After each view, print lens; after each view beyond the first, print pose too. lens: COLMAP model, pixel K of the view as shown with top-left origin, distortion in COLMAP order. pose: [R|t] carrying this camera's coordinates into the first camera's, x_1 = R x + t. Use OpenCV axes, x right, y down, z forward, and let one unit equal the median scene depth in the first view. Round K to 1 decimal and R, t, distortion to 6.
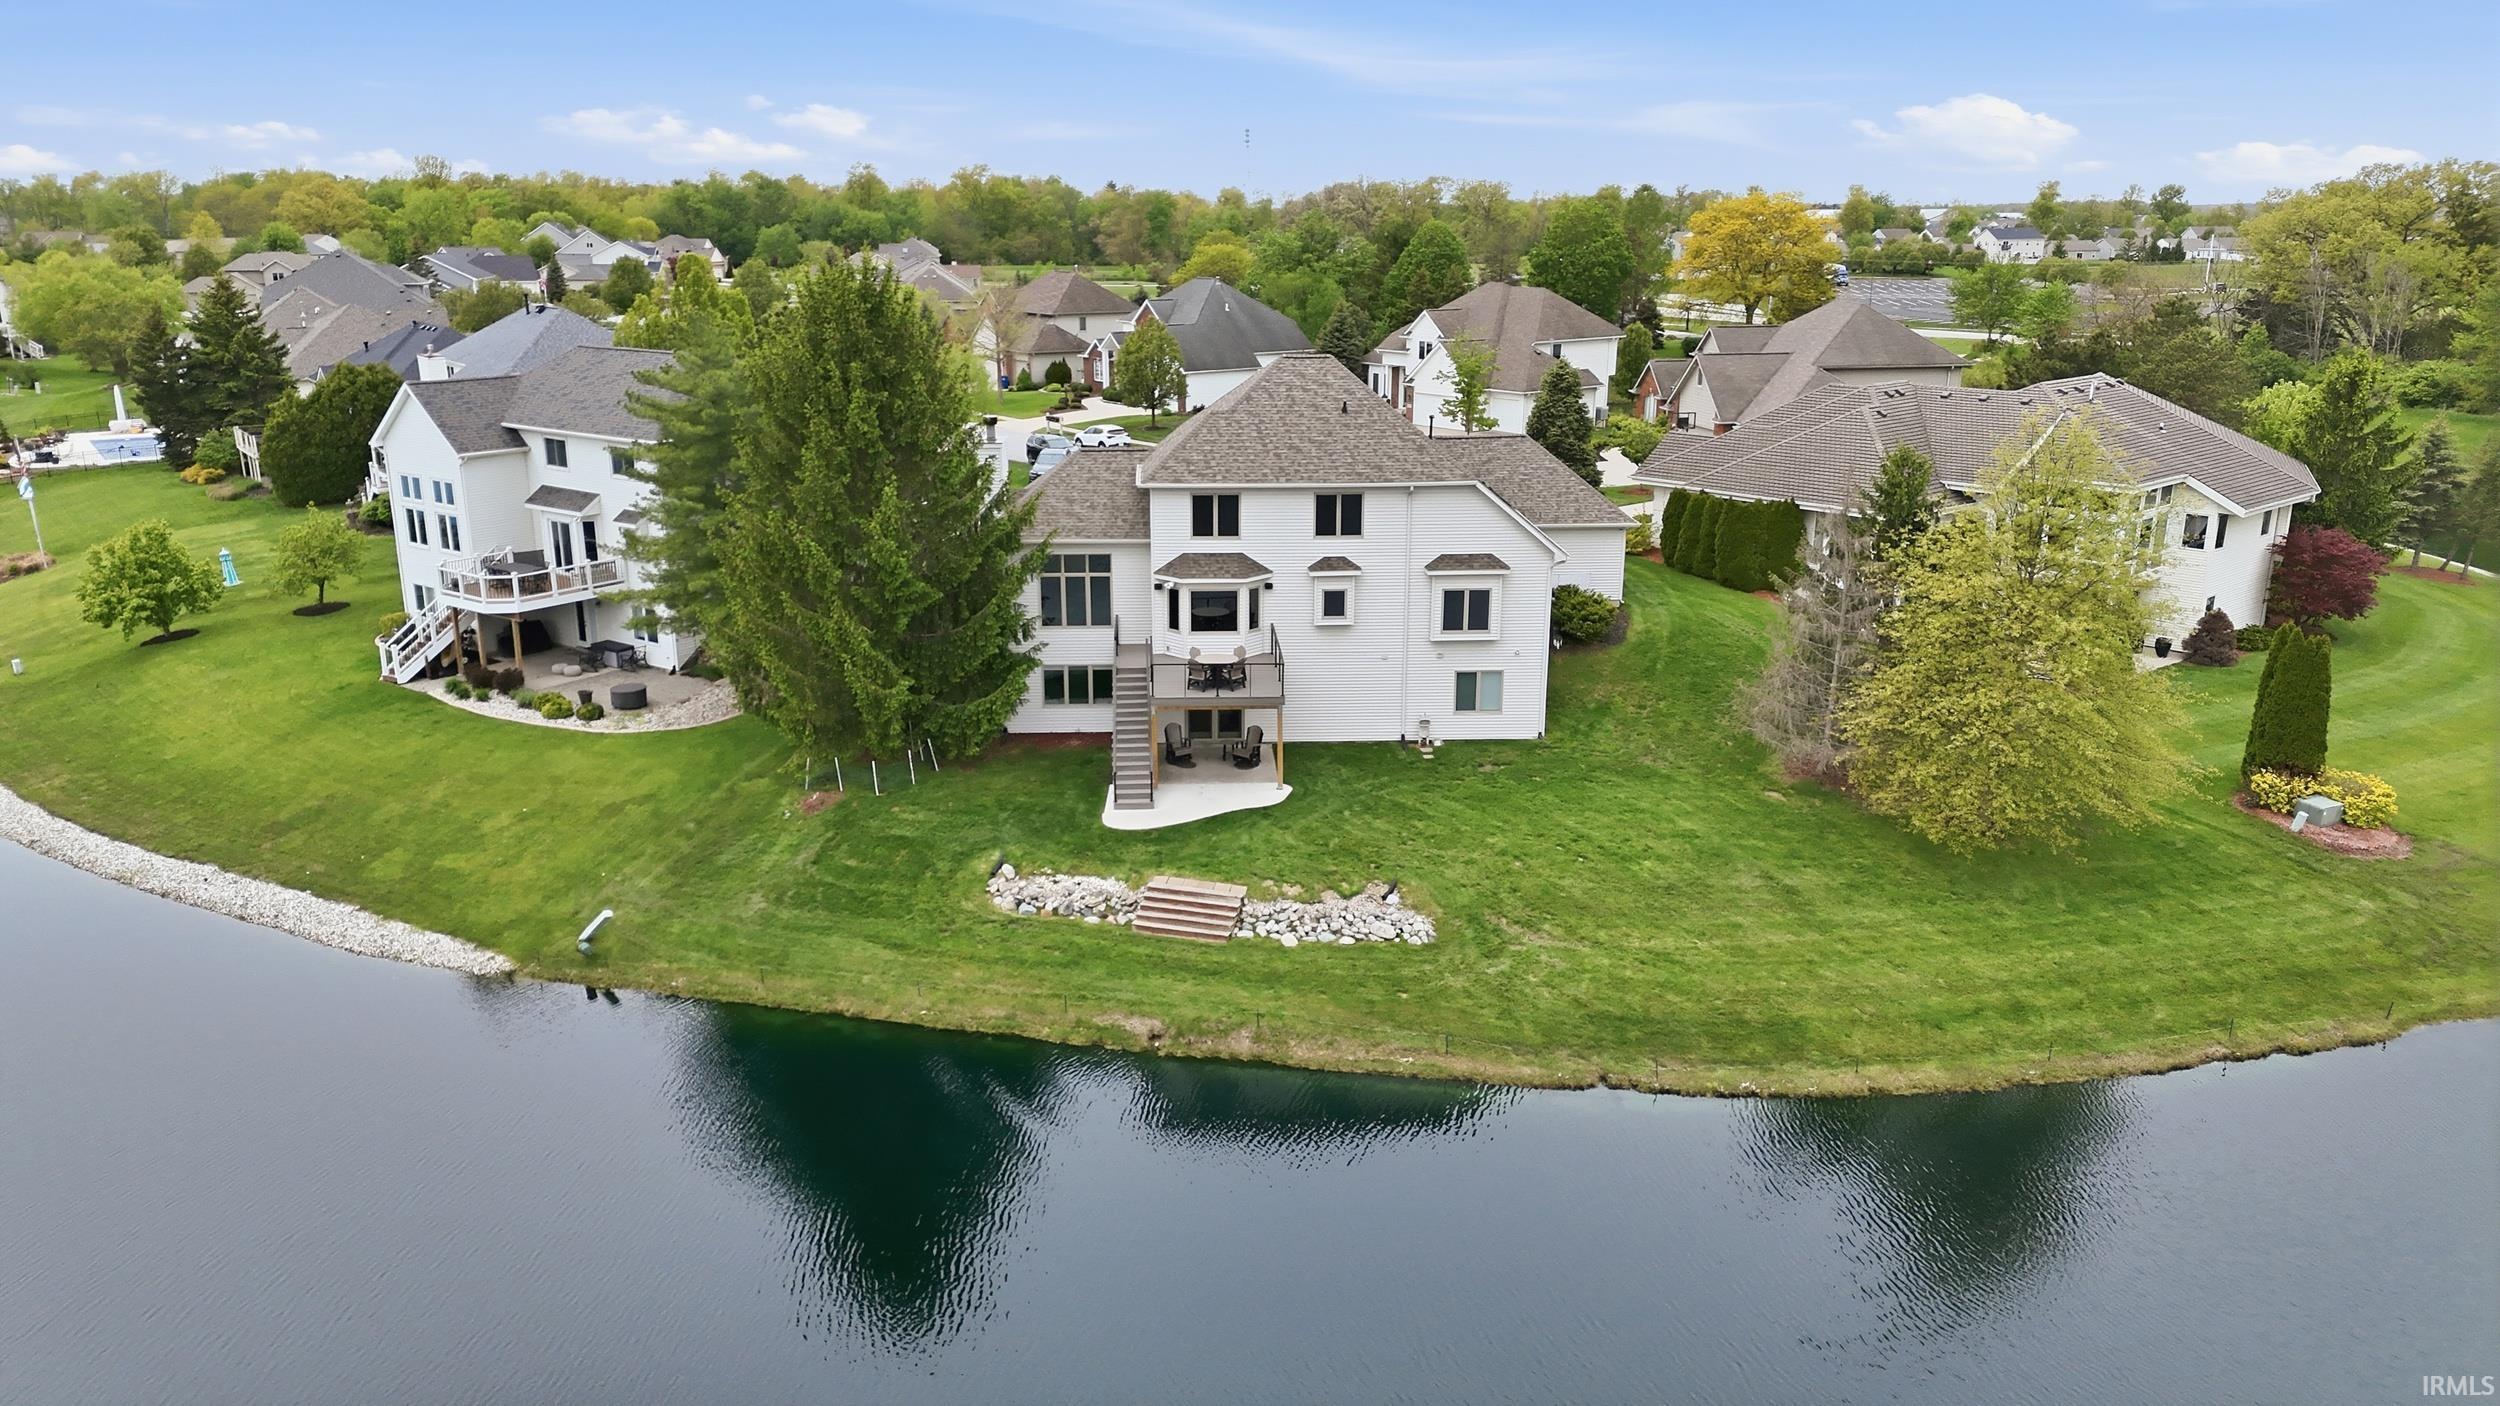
lens RADIAL K [[1741.5, 0, 1250.0], [0, 1741.5, 703.0], [0, 0, 1]] dist [0.089739, -0.100850]
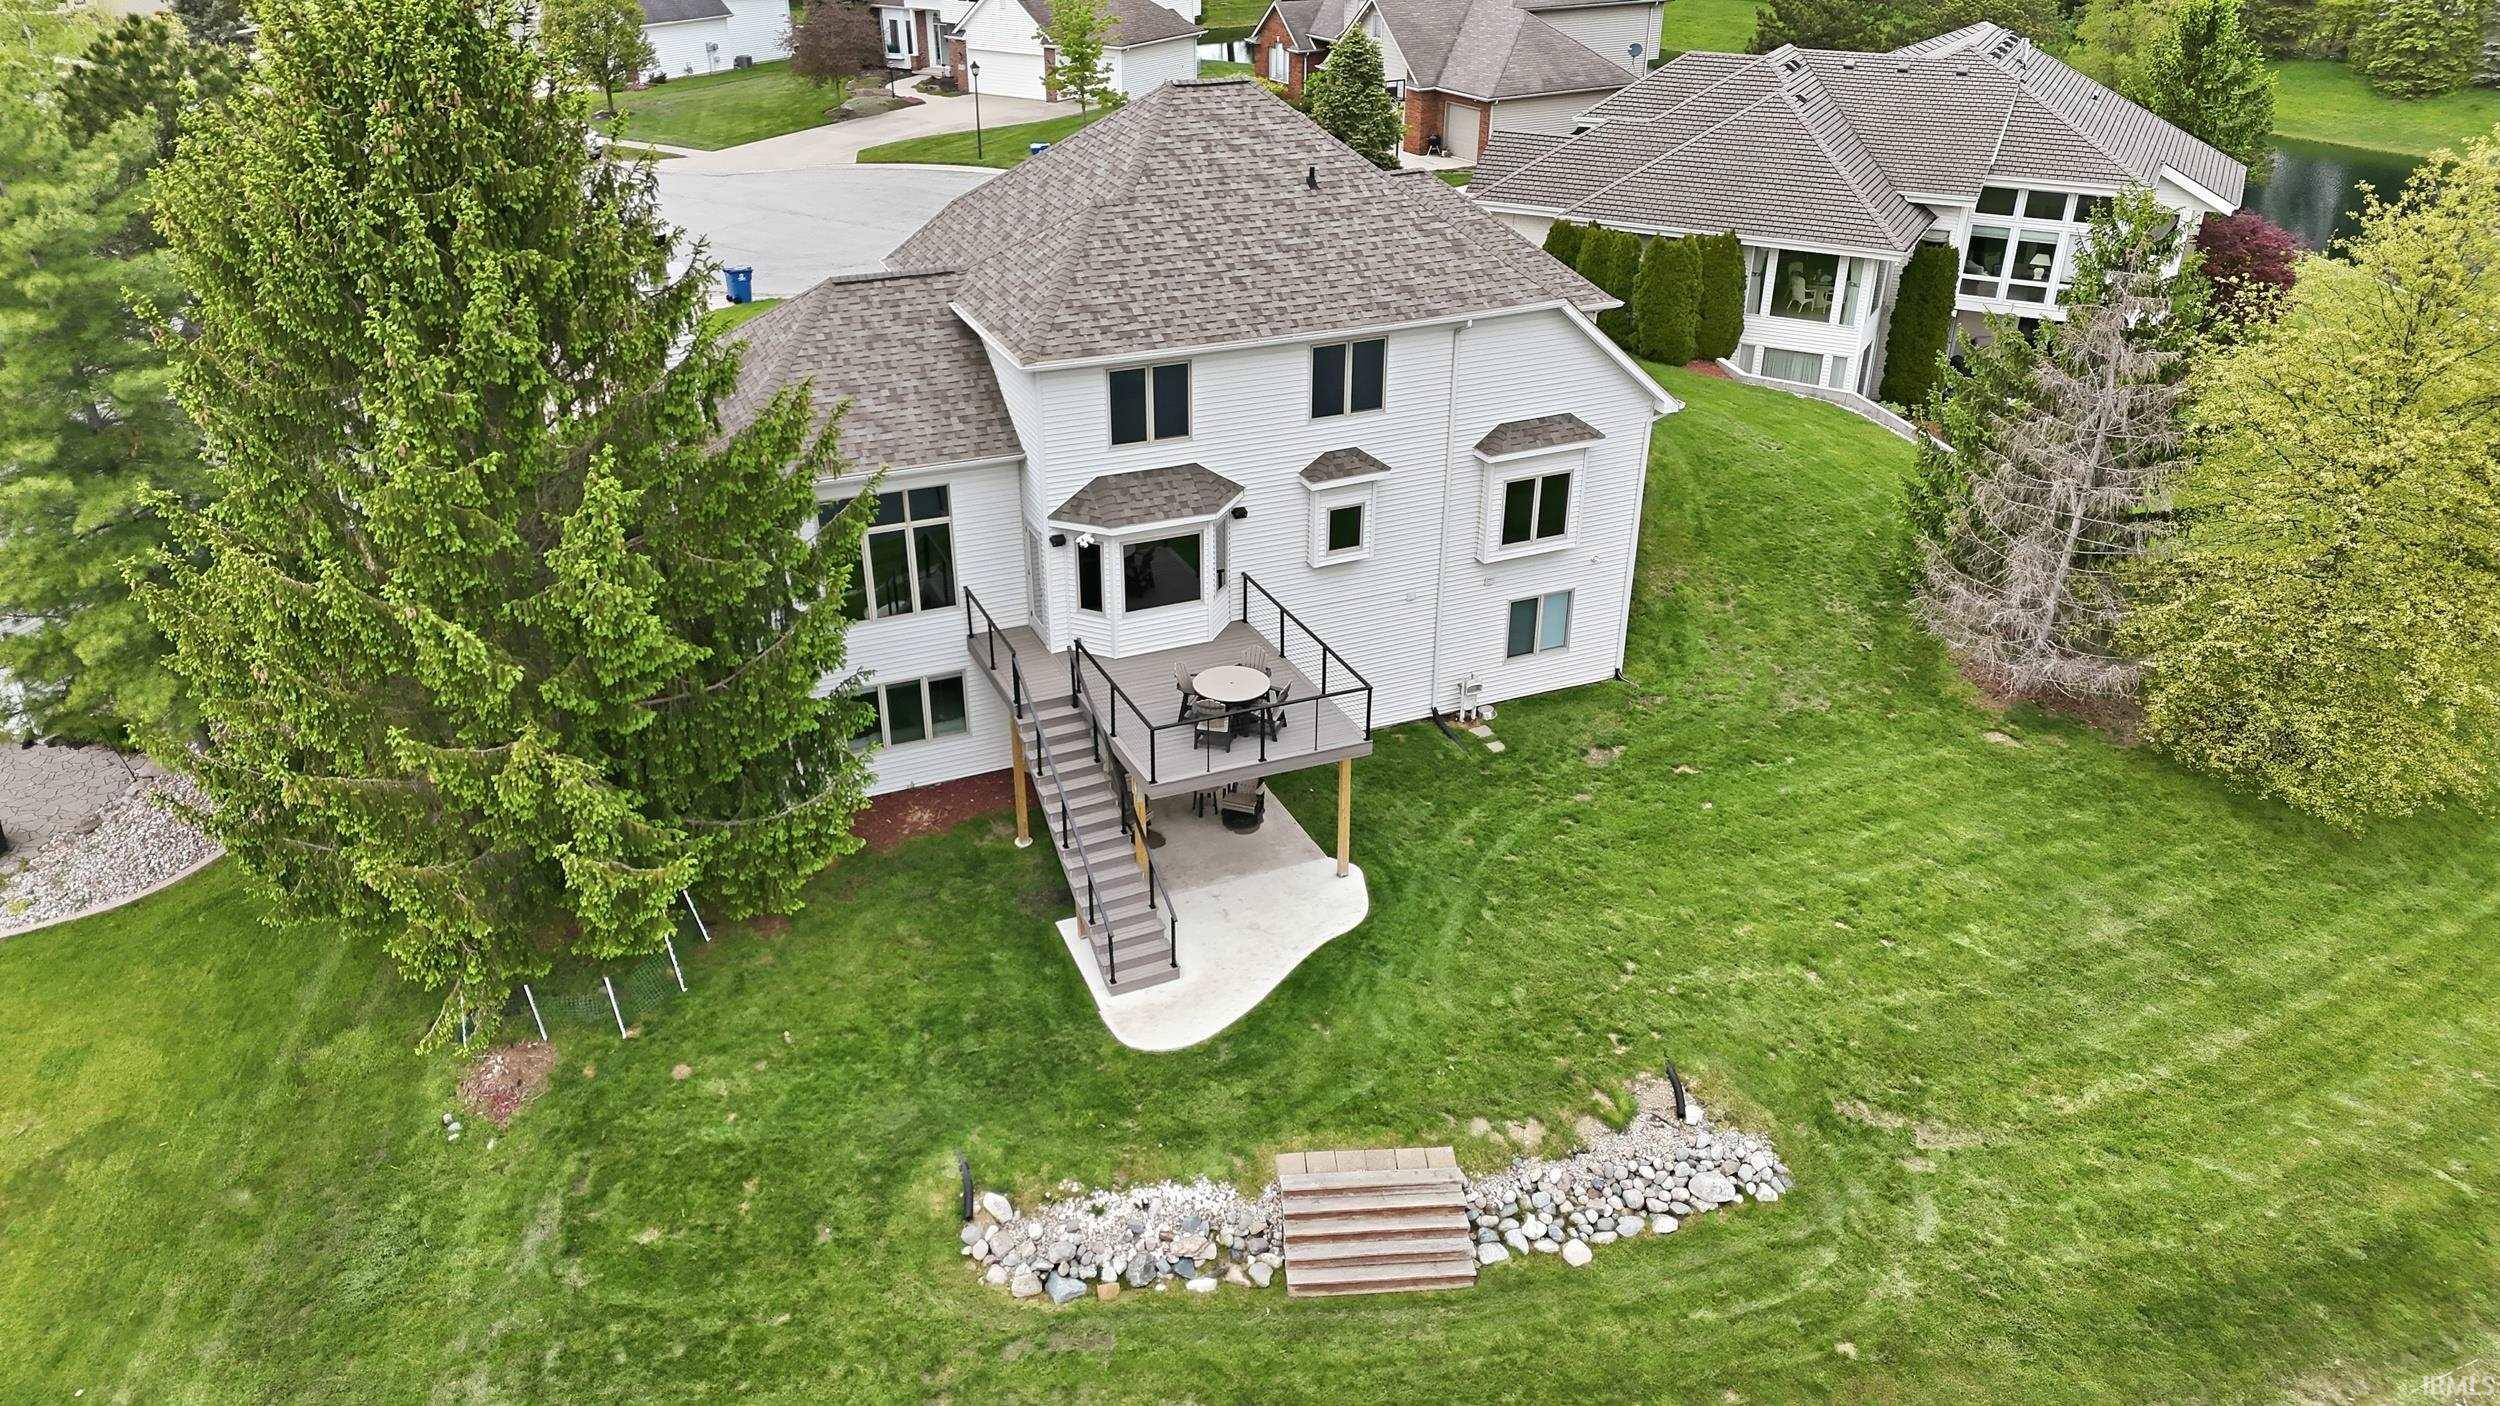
lens RADIAL K [[1741.5, 0, 1250.0], [0, 1741.5, 703.0], [0, 0, 1]] dist [0.089739, -0.100850]
pose [[0.934968, -0.162274, 0.315439, -0.180891], [0.093599, 0.970573, 0.221871, -0.135282], [-0.342160, -0.177918, 0.922644, 0.454546]]
